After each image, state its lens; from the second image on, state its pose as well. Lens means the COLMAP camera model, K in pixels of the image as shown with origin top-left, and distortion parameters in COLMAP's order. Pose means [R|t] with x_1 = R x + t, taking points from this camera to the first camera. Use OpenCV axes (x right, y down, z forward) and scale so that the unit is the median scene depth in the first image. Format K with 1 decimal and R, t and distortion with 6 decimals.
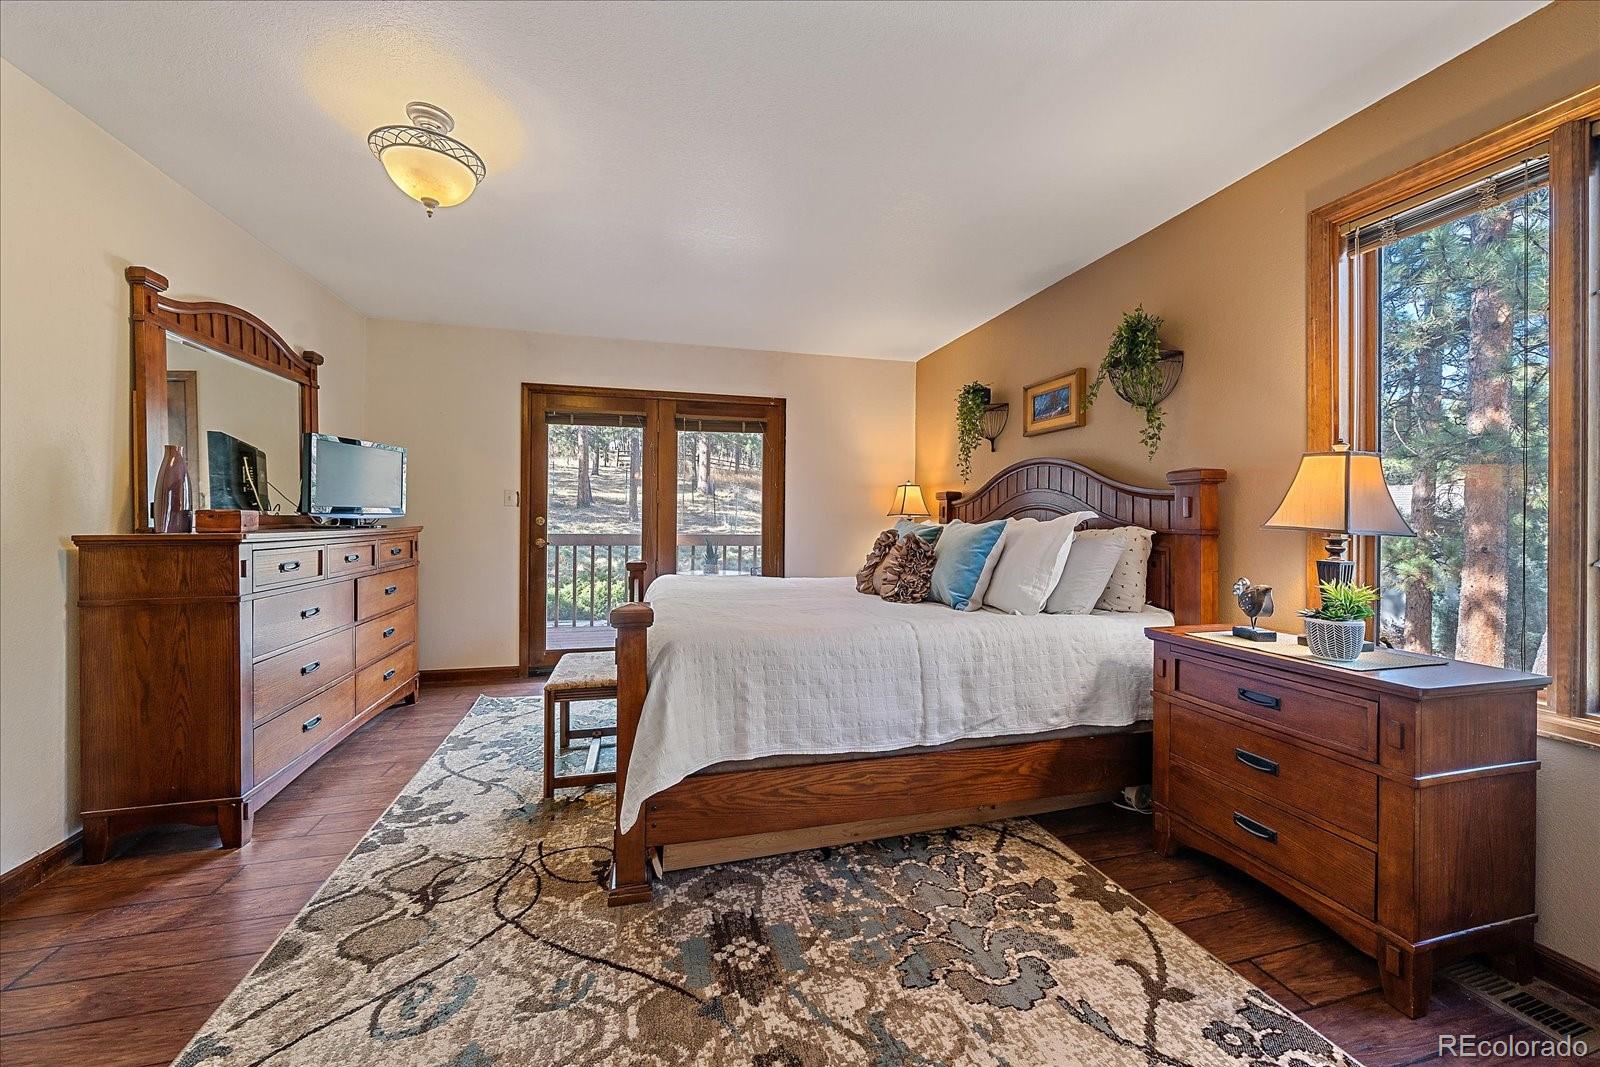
lens RADIAL K [[584.9, 0, 796.9], [0, 584.9, 524.1], [0, 0, 1]] dist [-0.003076, -0.000671]
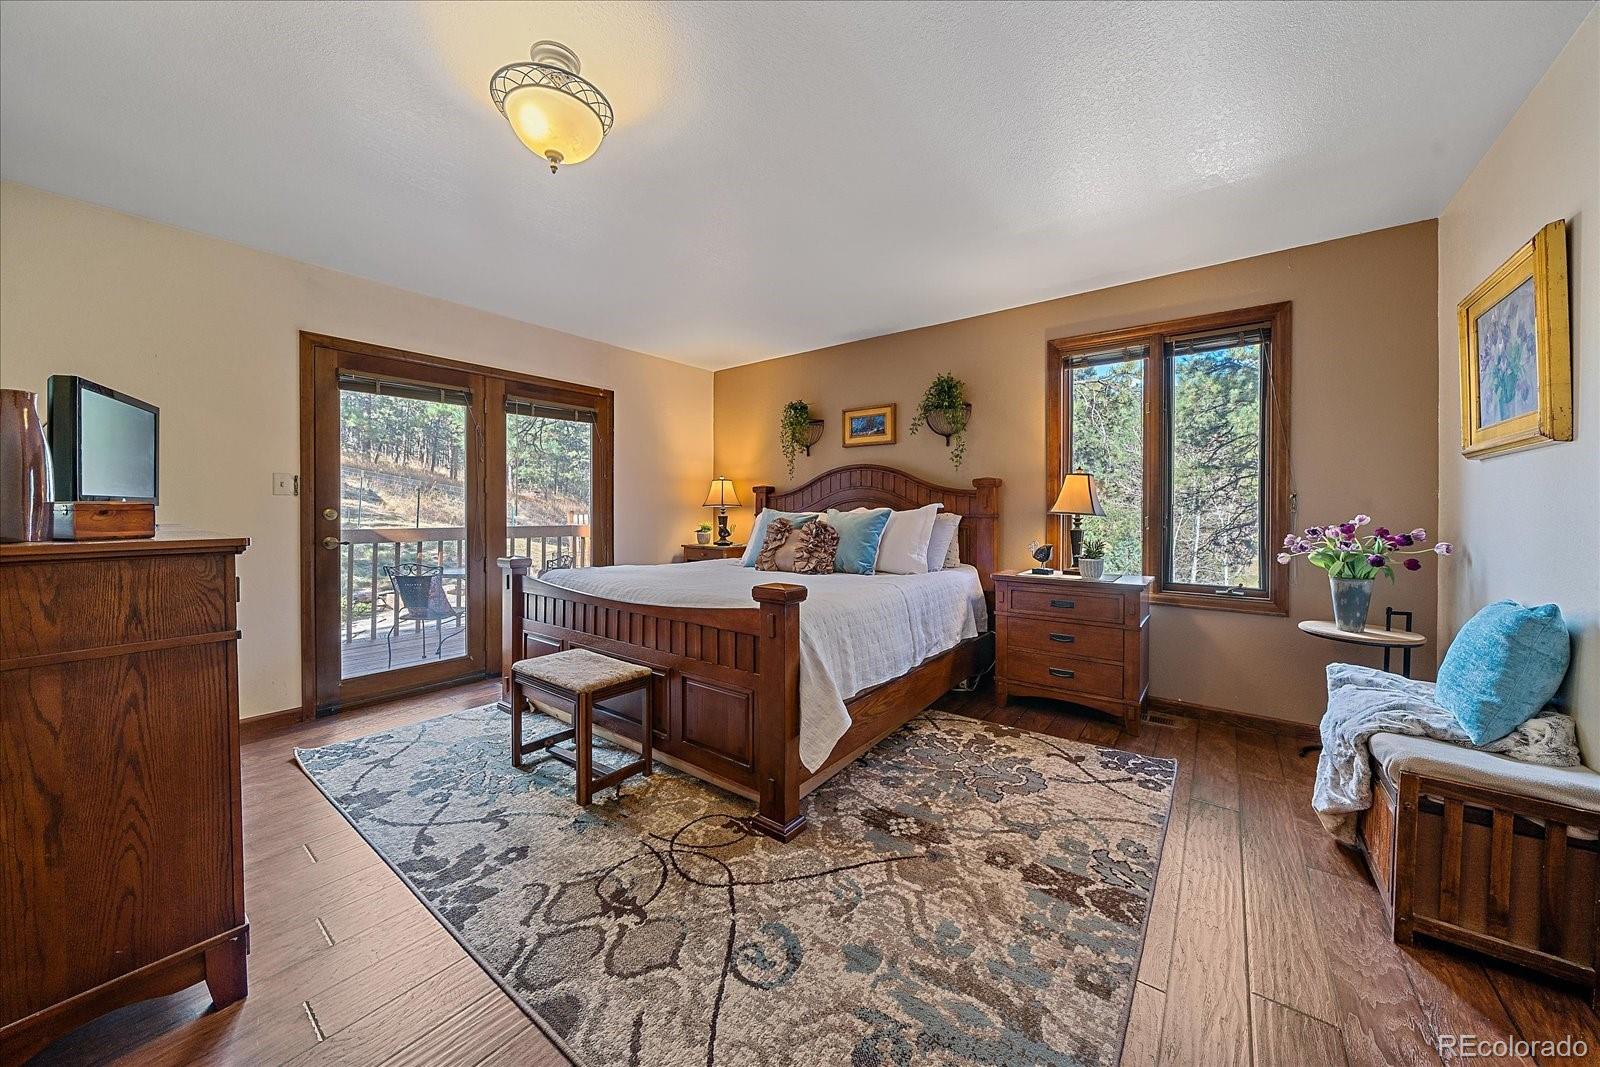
lens RADIAL K [[550.7, 0, 800.6], [0, 550.7, 520.4], [0, 0, 1]] dist [-0.006780, 0.000192]
pose [[0.791912, -0.019016, 0.610339, -0.836902], [0.010091, 0.999786, 0.018056, -0.009202], [-0.610551, -0.008140, 0.791935, 0.102287]]
